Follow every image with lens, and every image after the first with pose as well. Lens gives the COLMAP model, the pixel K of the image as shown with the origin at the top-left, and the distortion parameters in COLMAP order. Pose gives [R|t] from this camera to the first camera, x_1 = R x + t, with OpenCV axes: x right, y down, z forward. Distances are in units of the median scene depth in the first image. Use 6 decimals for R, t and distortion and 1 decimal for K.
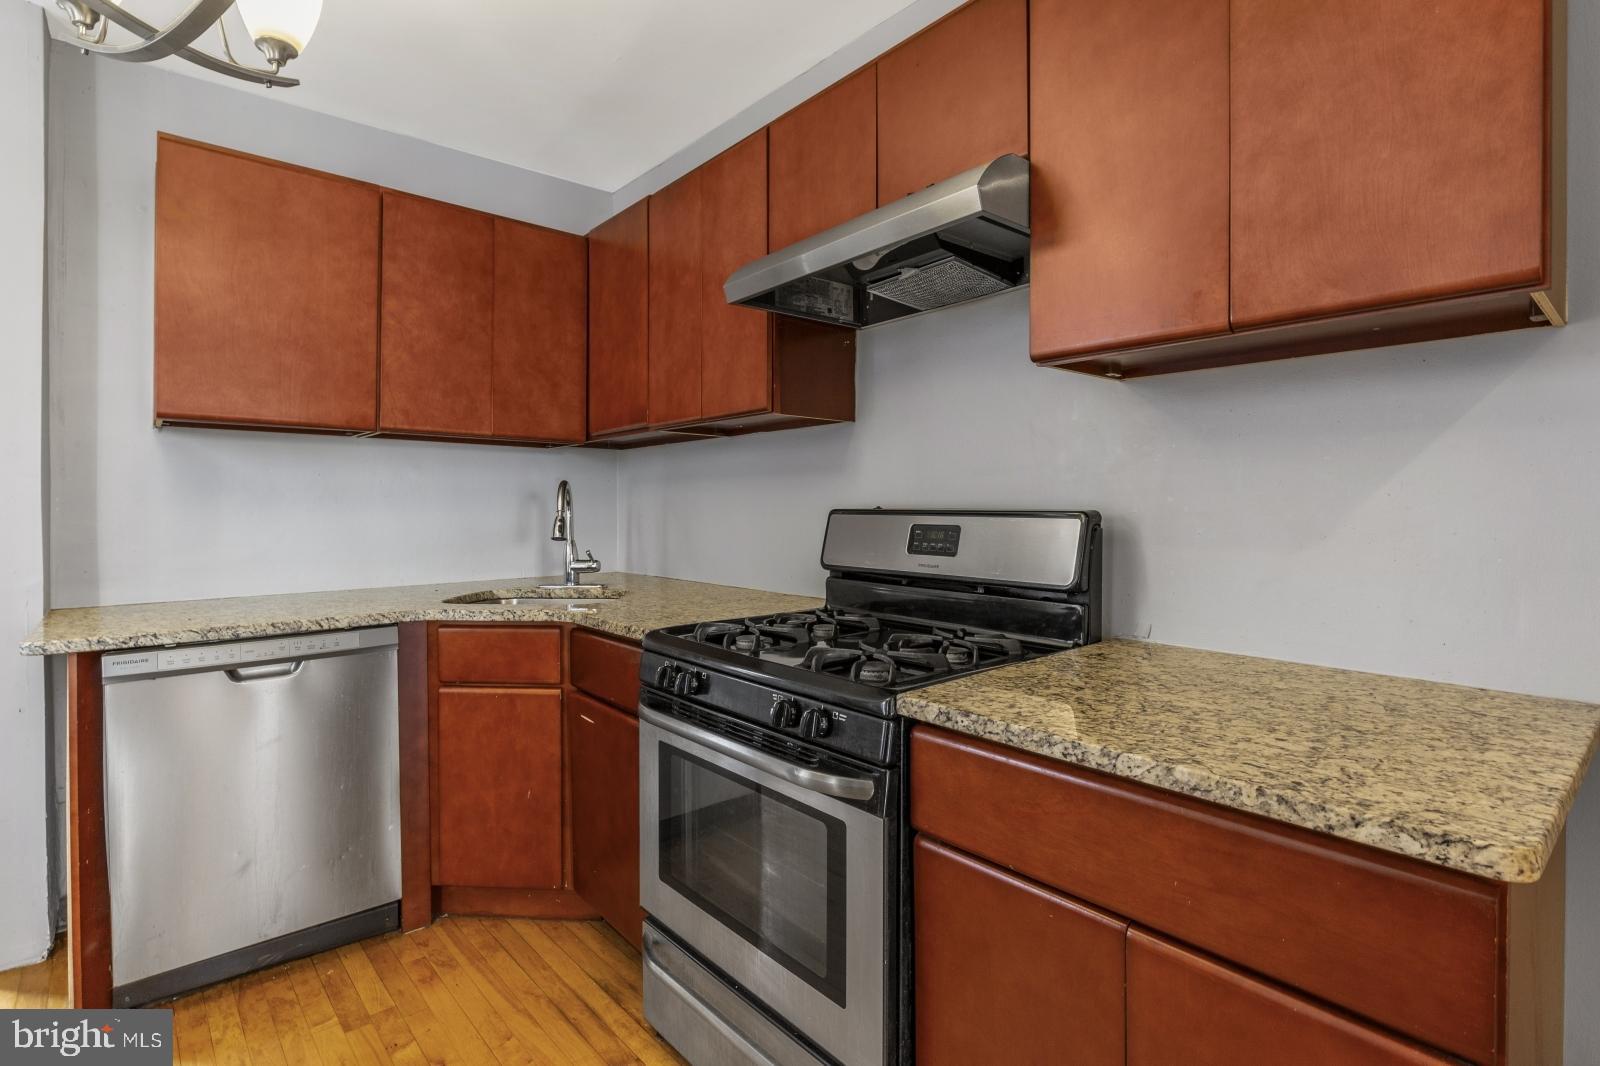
lens RADIAL K [[778.6, 0, 793.5], [0, 778.6, 516.9], [0, 0, 1]] dist [0.004816, -0.000100]
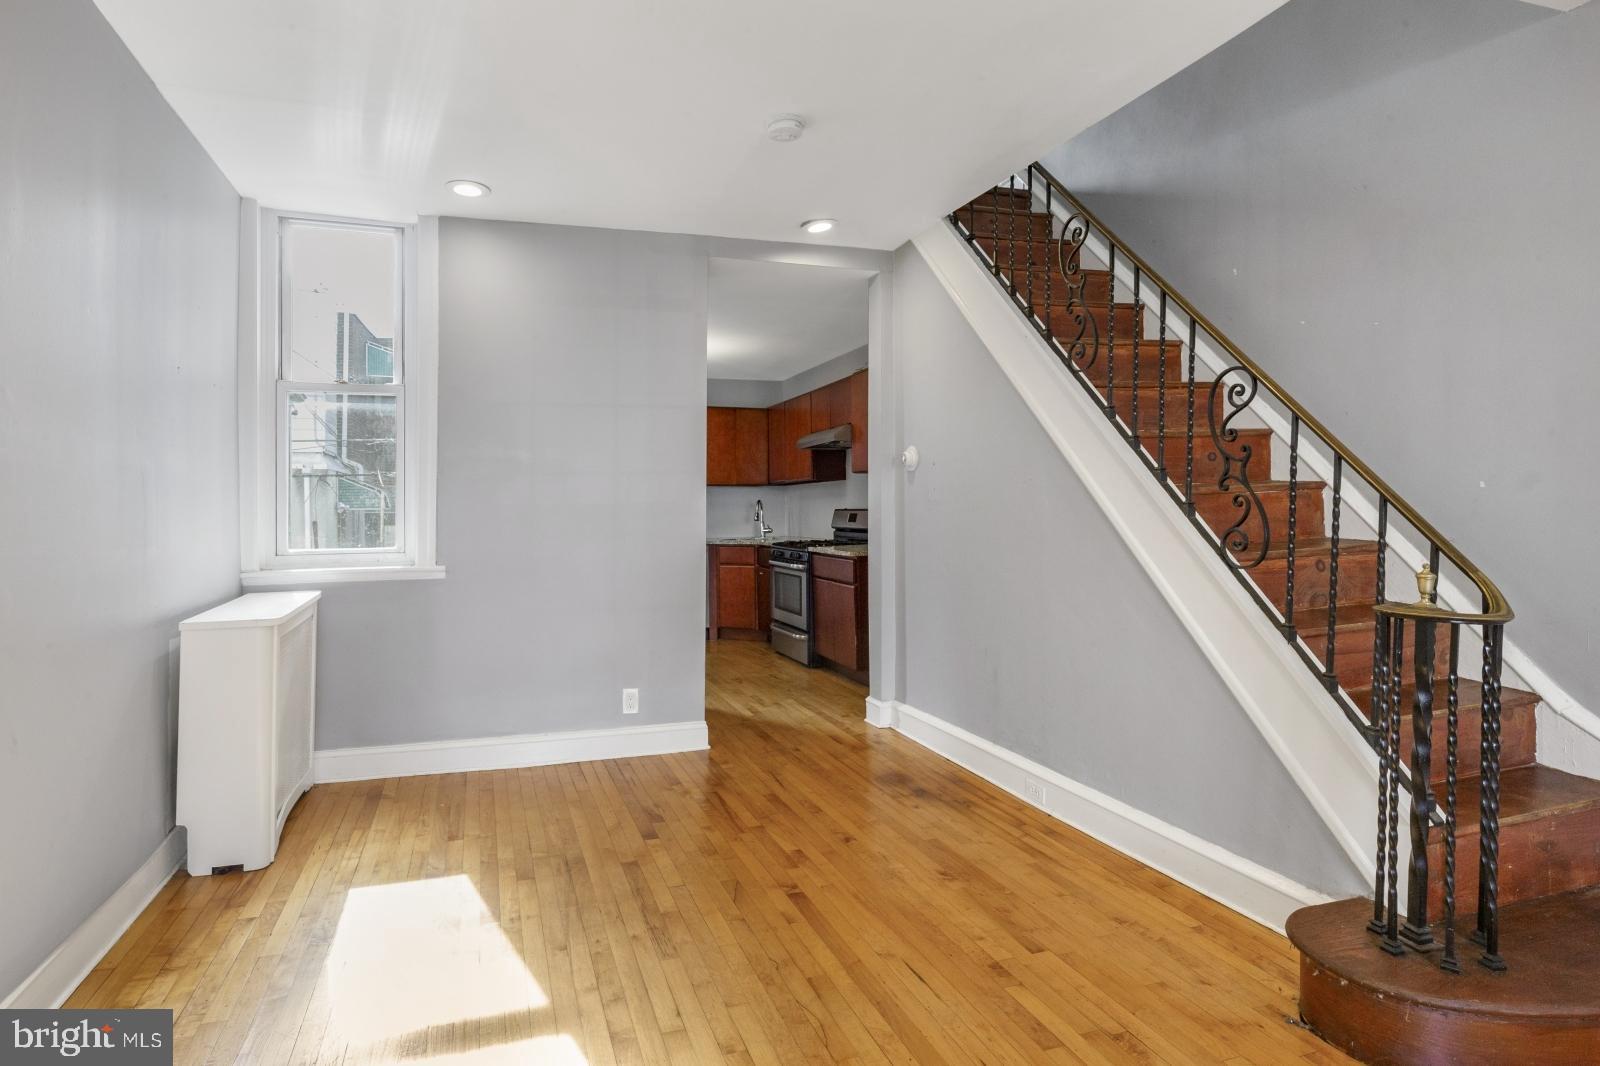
lens RADIAL K [[808.5, 0, 727.2], [0, 808.5, 493.0], [0, 0, 1]] dist [-0.003438, -0.000559]
pose [[0.920008, -0.017820, -0.391495, 0.916510], [0.005726, 0.999470, -0.032037, 0.027388], [0.391859, 0.027232, 0.919622, -2.137633]]
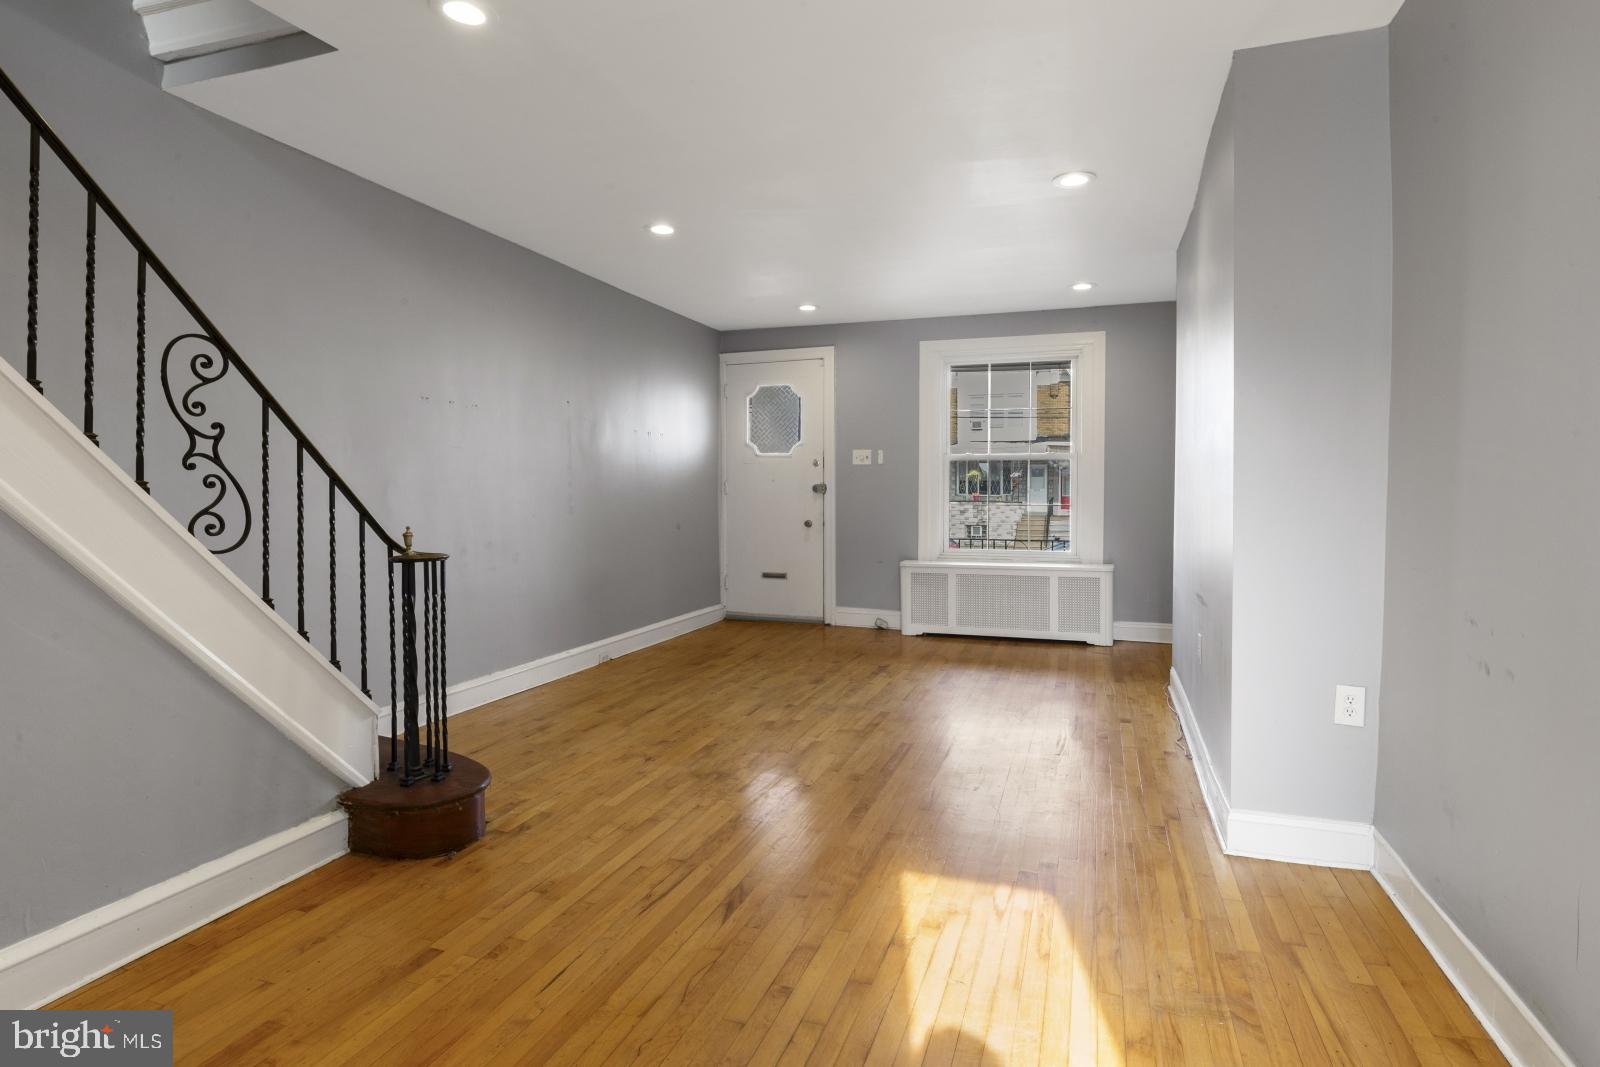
lens RADIAL K [[827.8, 0, 800.4], [0, 827.8, 499.6], [0, 0, 1]] dist [-0.001646, -0.000804]
pose [[-0.508209, -0.013990, 0.861120, -0.202083], [0.009144, 0.999724, 0.021638, 0.013788], [-0.861185, 0.018871, -0.507941, -0.917097]]
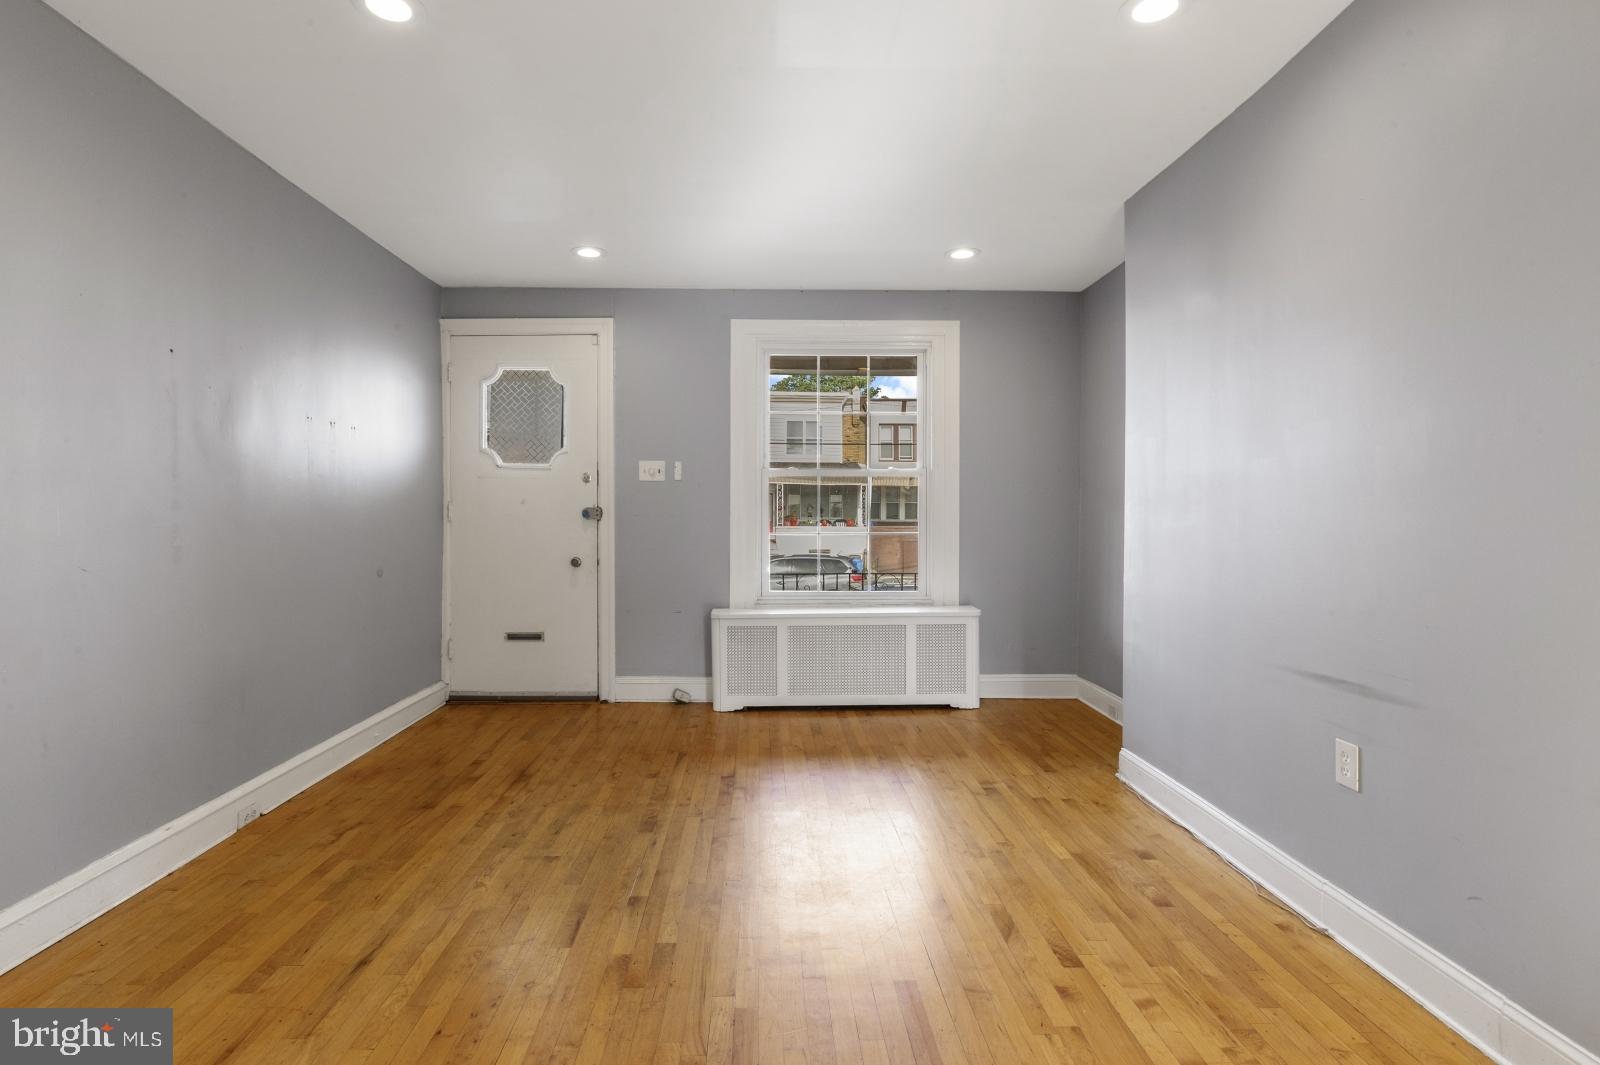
lens RADIAL K [[798.0, 0, 769.9], [0, 798.0, 511.4], [0, 0, 1]] dist [-0.002629, -0.000609]
pose [[-0.776056, -0.000321, 0.630664, 0.742878], [0.007071, 0.999933, 0.009210, 0.018441], [-0.630624, 0.011607, -0.776002, -1.194842]]
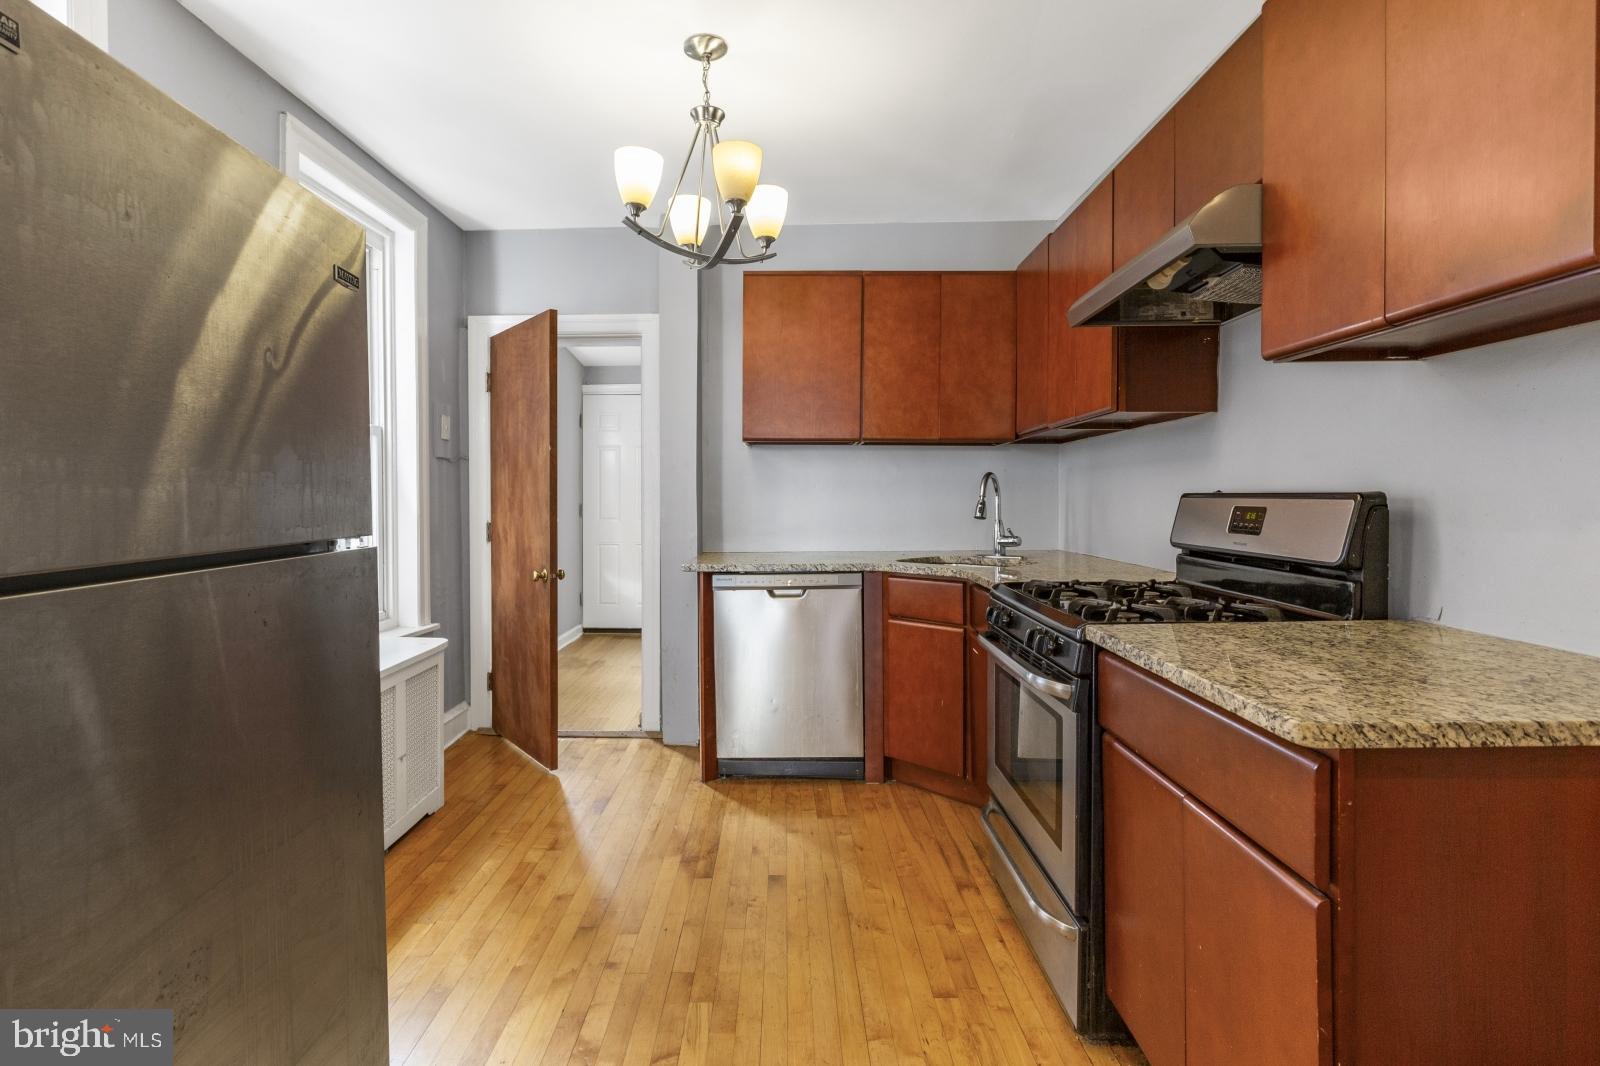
lens RADIAL K [[778.6, 0, 793.5], [0, 778.6, 516.9], [0, 0, 1]] dist [0.004816, -0.000100]
pose [[0.762743, 0.015445, -0.646517, 0.346901], [-0.006790, 0.999851, 0.015875, 0.010330], [0.646666, -0.007719, 0.762734, -0.210886]]
